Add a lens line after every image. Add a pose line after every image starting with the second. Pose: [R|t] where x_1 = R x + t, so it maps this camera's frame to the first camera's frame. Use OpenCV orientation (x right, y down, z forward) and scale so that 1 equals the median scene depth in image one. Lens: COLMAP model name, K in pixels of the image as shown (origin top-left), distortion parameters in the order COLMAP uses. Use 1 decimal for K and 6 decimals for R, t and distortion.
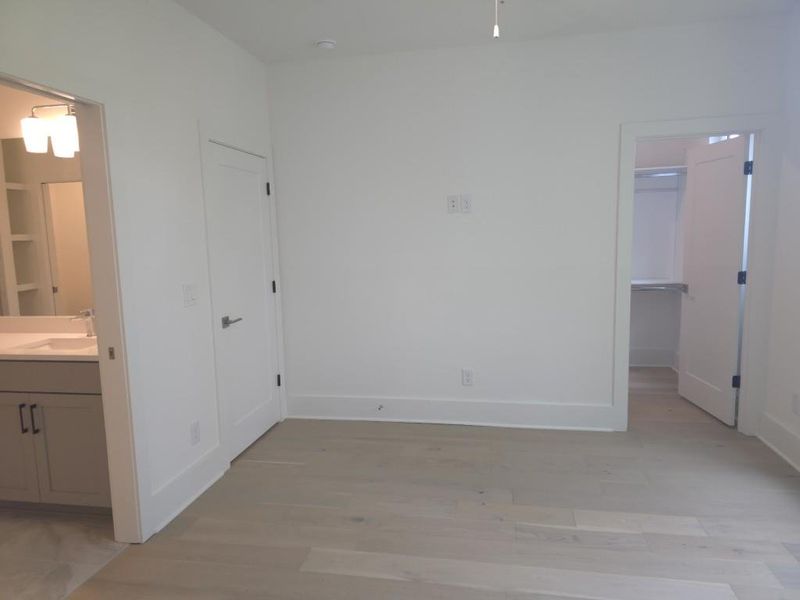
lens RADIAL K [[538.5, 0, 401.8], [0, 538.5, 301.4], [0, 0, 1]] dist [0.088379, -0.083626]
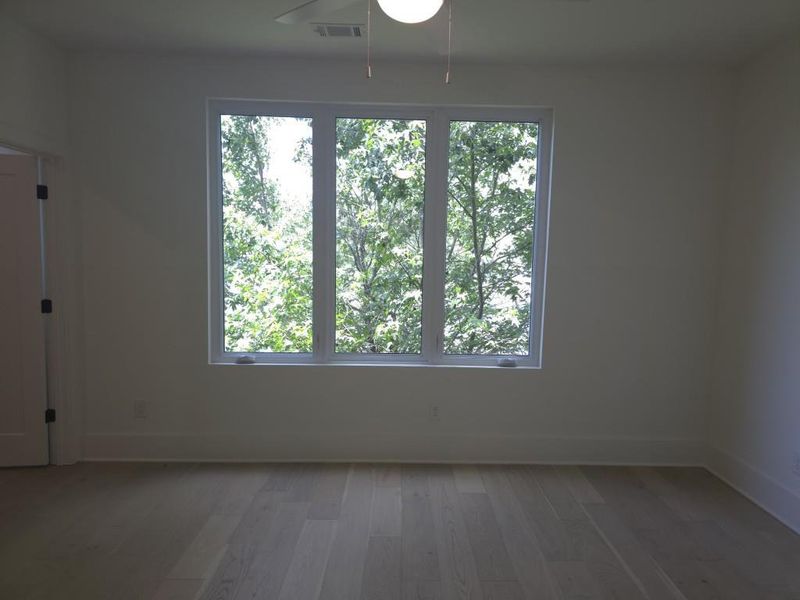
lens RADIAL K [[538.5, 0, 401.8], [0, 538.5, 301.4], [0, 0, 1]] dist [0.088379, -0.083626]
pose [[-0.182258, -0.053442, 0.981797, -0.439398], [0.120452, 0.989787, 0.076237, -0.049964], [-0.975845, 0.132154, -0.173960, 0.570456]]
